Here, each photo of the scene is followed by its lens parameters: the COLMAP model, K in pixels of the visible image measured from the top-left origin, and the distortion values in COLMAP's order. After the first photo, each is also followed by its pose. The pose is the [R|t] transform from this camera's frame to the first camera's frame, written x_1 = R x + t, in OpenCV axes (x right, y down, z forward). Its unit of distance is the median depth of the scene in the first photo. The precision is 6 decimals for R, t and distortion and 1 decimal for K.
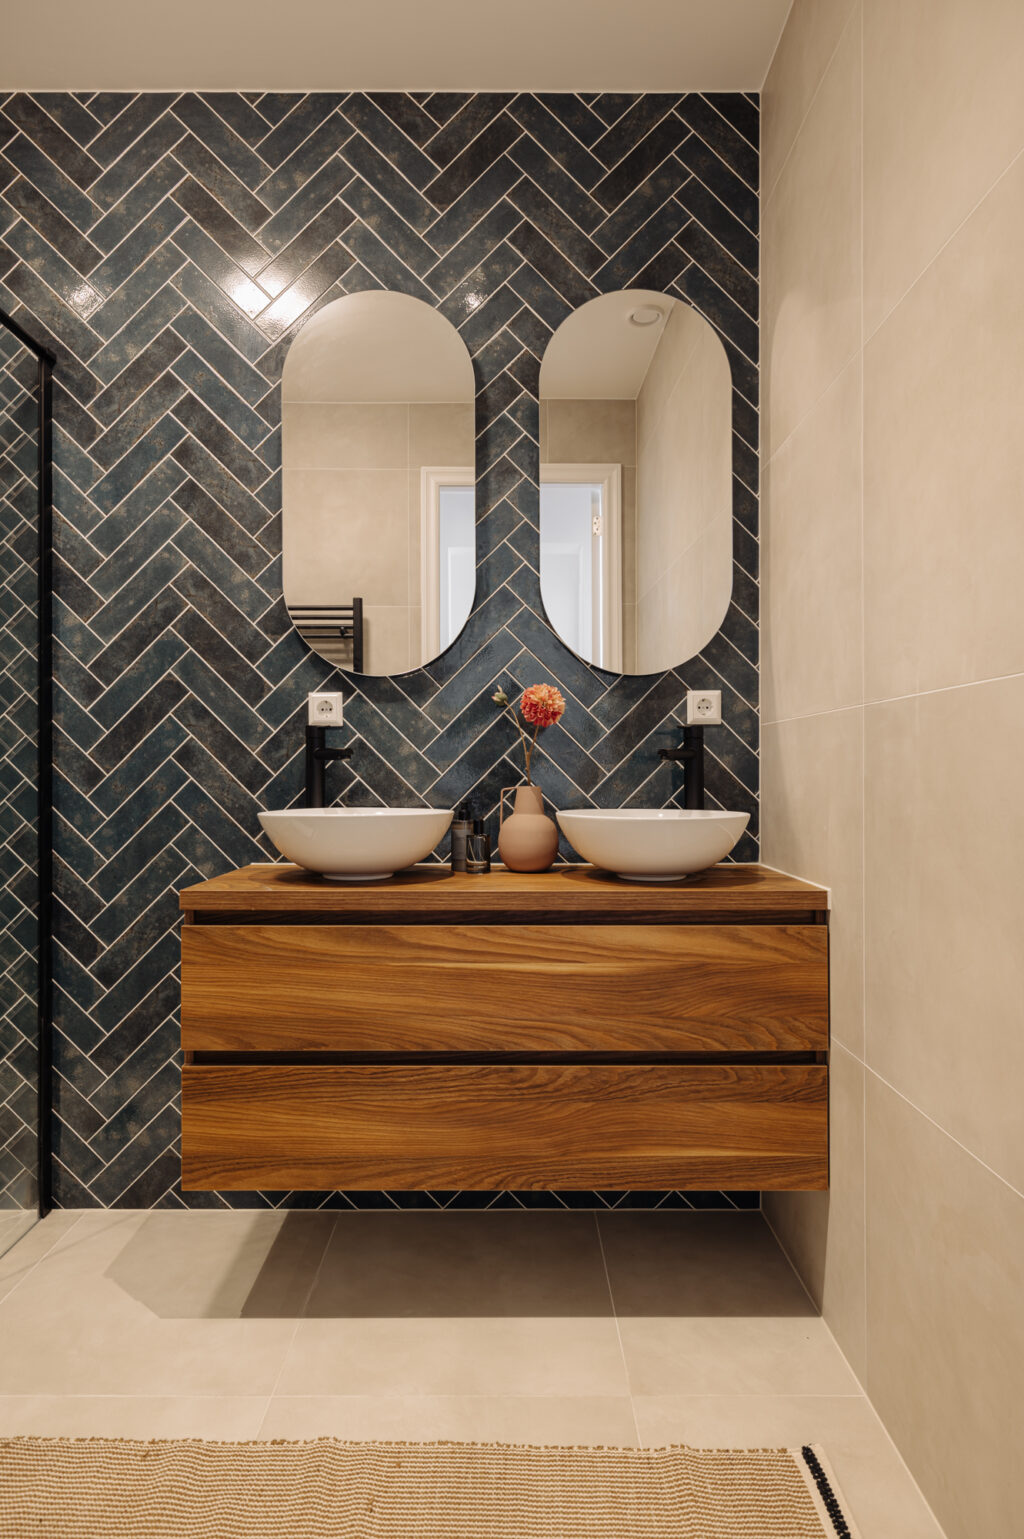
lens RADIAL K [[860.5, 0, 508.8], [0, 860.5, 771.7], [0, 0, 1]] dist [0.002363, 0.001774]
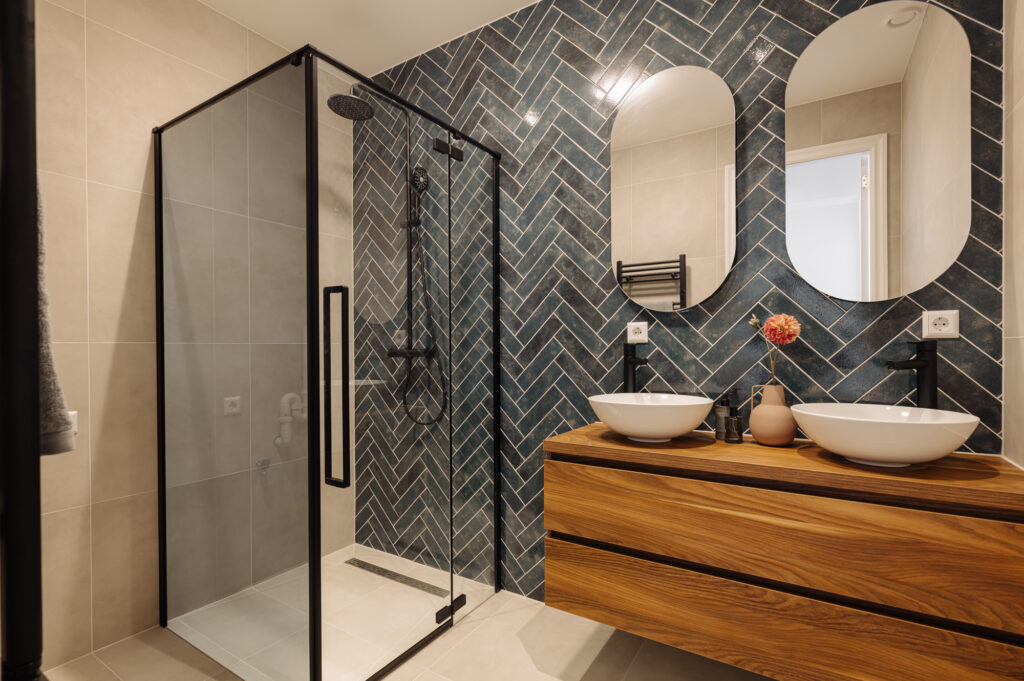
lens RADIAL K [[483.7, 0, 511.4], [0, 483.7, 352.7], [0, 0, 1]] dist [0.000678, -0.000803]
pose [[0.842076, 0.002508, -0.539353, 0.085561], [0.002179, 0.999965, 0.008051, -0.042233], [0.539354, -0.007954, 0.842041, 0.087083]]
